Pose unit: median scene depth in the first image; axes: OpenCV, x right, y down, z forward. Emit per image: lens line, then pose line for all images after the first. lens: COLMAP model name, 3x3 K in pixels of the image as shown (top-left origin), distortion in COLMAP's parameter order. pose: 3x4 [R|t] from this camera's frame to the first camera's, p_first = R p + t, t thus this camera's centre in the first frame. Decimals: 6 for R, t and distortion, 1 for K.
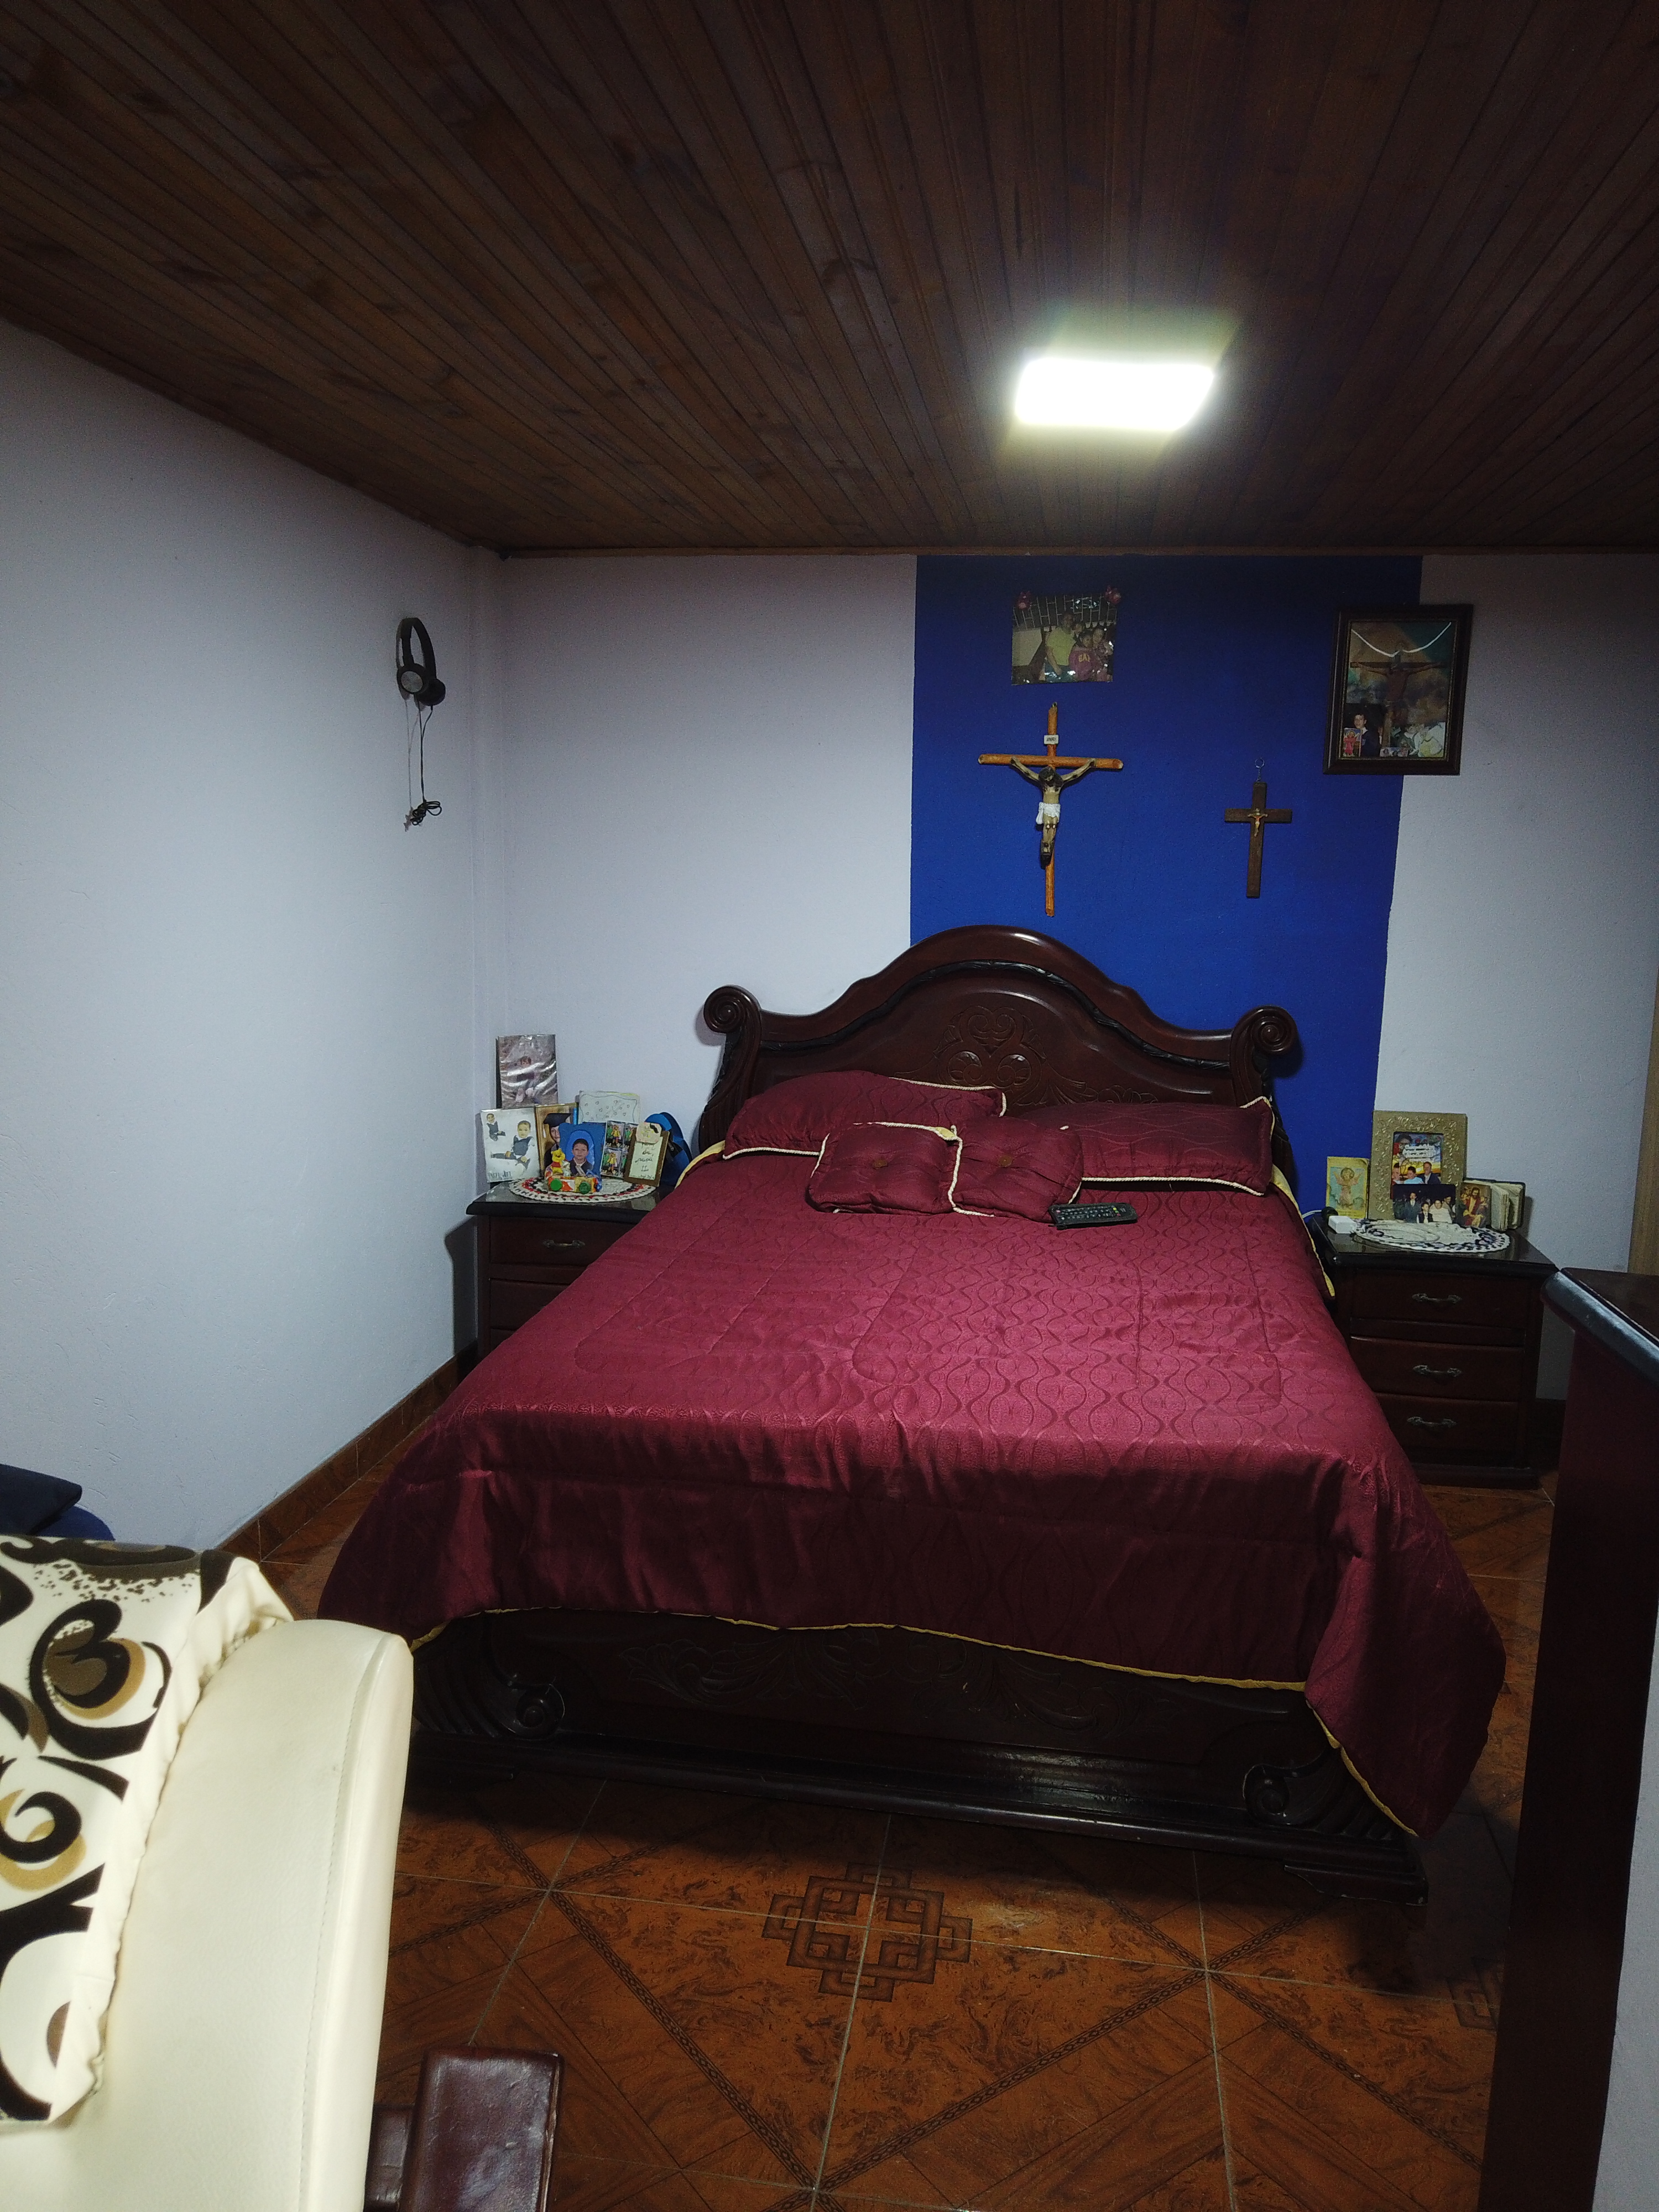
lens RADIAL K [[1654.5, 0, 822.2], [0, 1654.5, 1111.0], [0, 0, 1]] dist [0.068911, -0.074444]
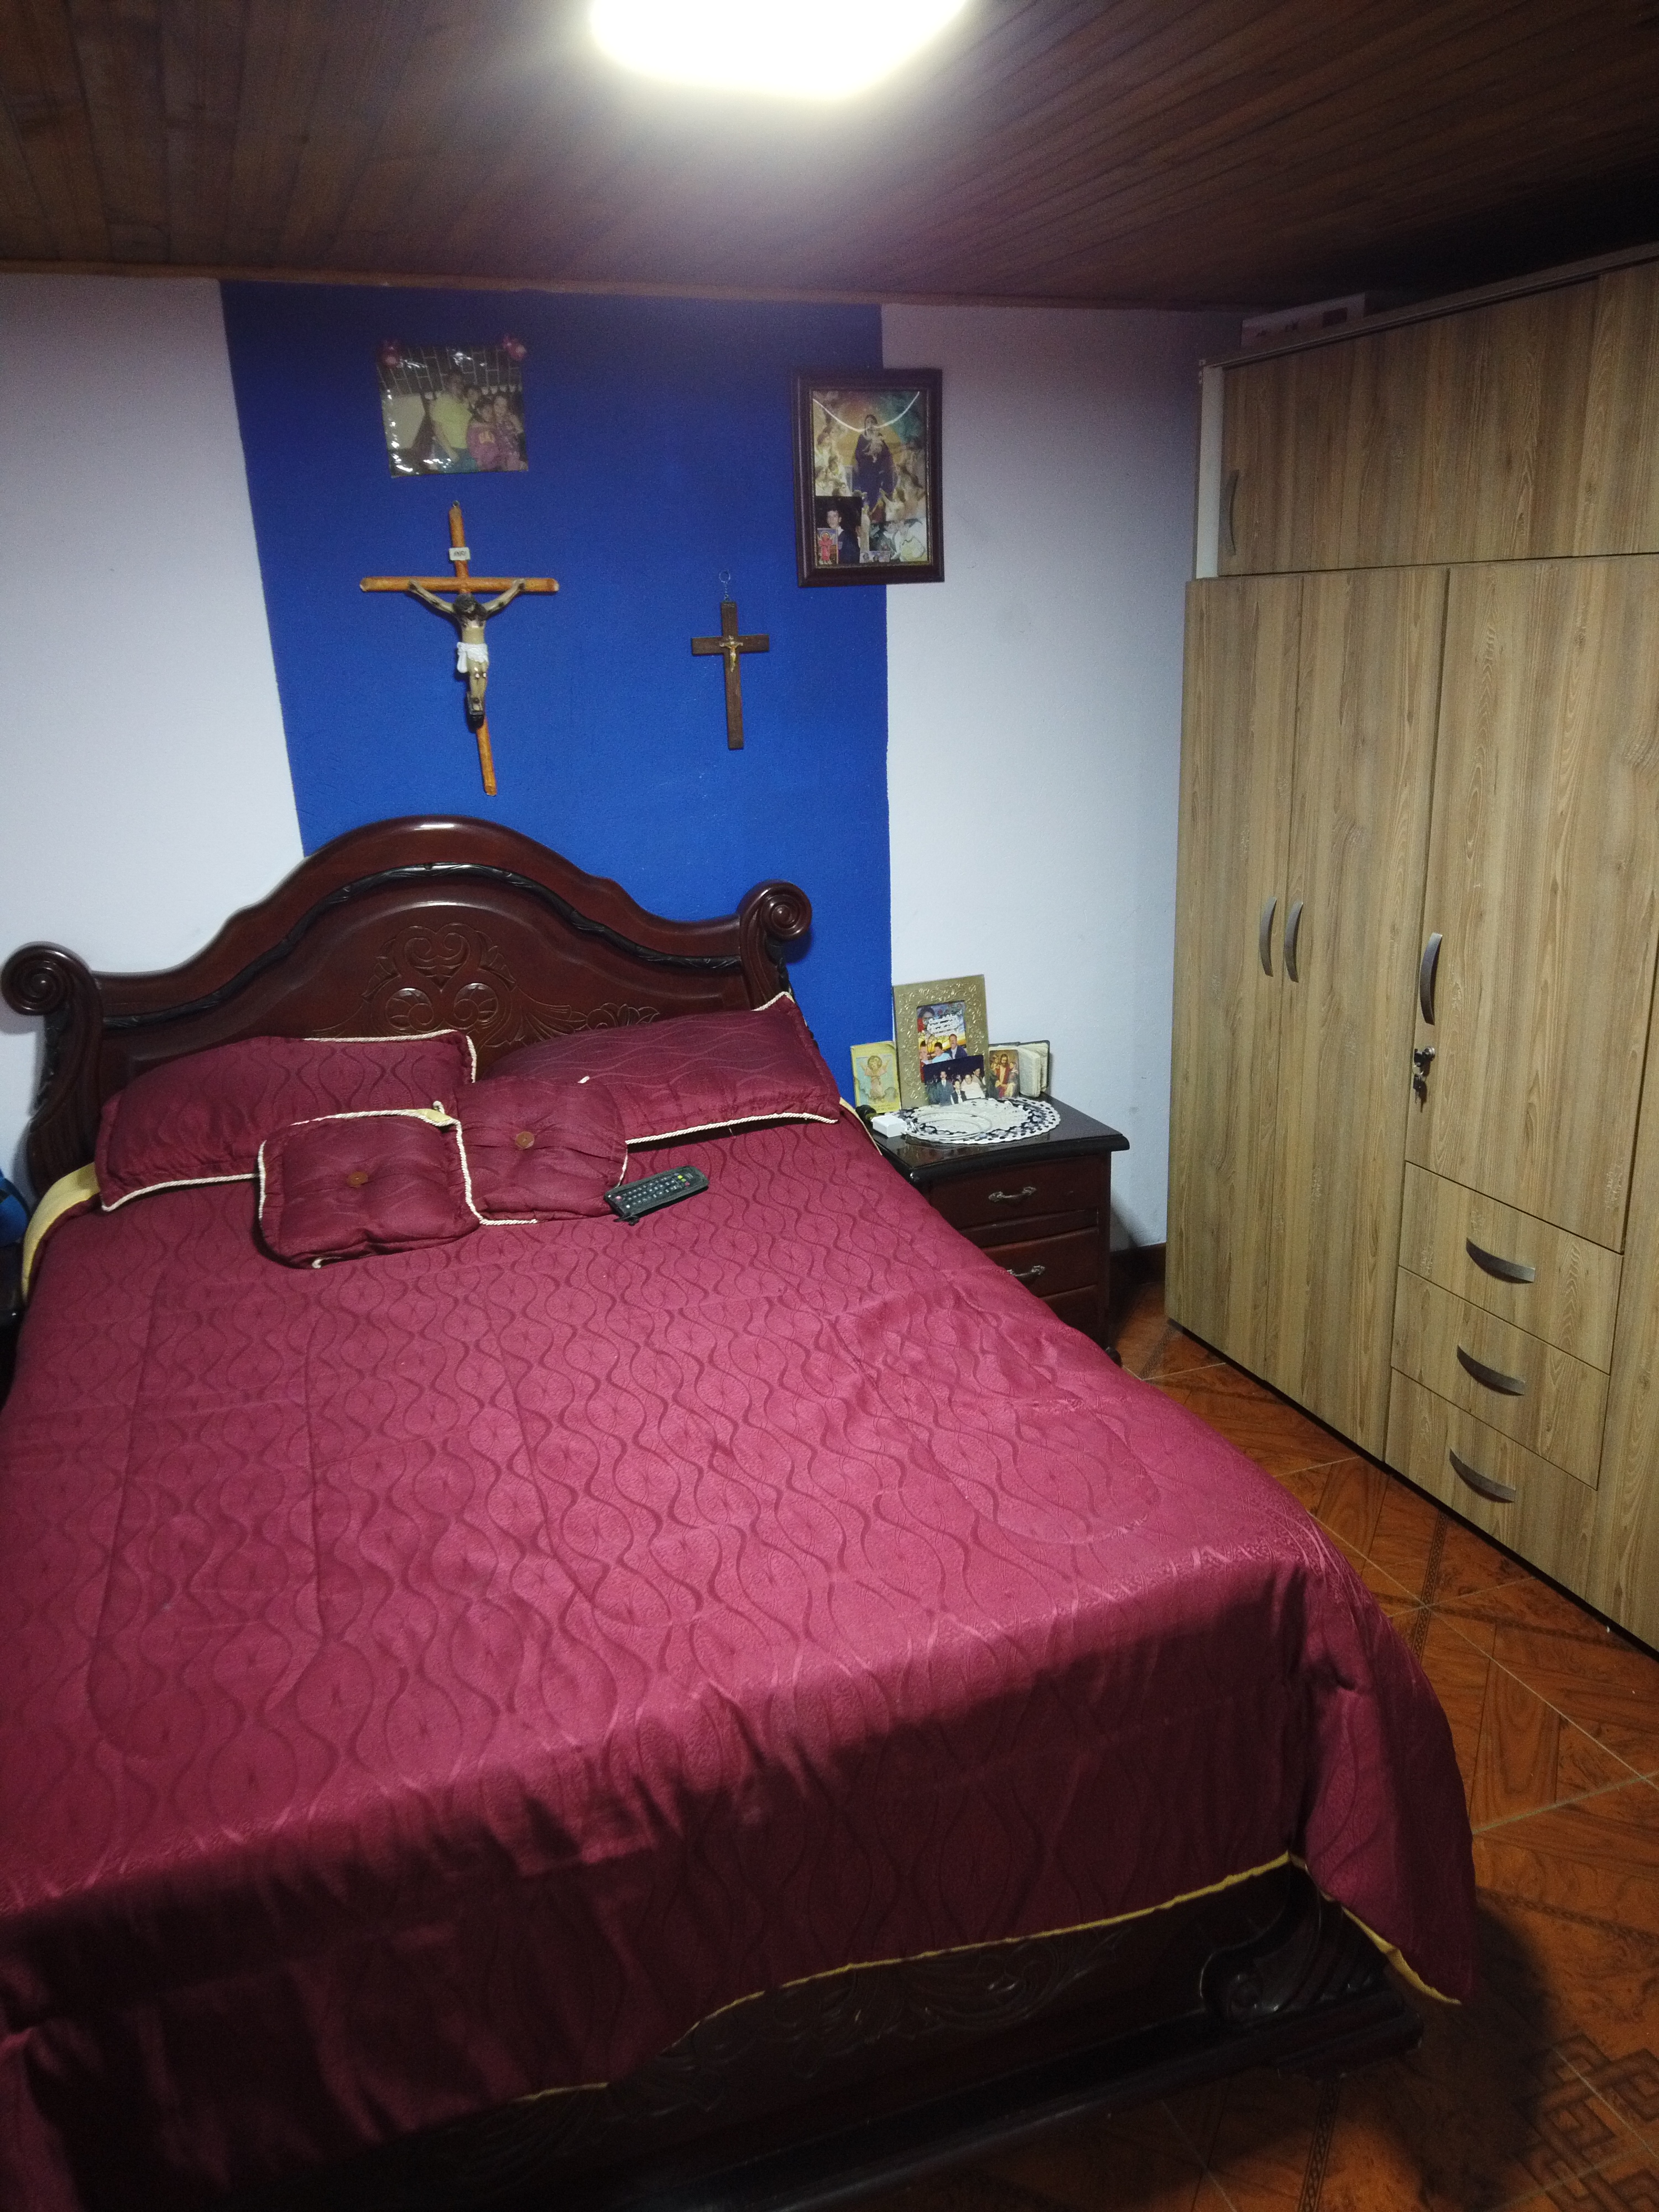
lens RADIAL K [[1654.5, 0, 822.2], [0, 1654.5, 1111.0], [0, 0, 1]] dist [0.068911, -0.074444]
pose [[0.873360, -0.191562, 0.447824, -0.100647], [0.132607, 0.978199, 0.159821, -0.080653], [-0.468676, -0.080196, 0.879722, 0.260574]]
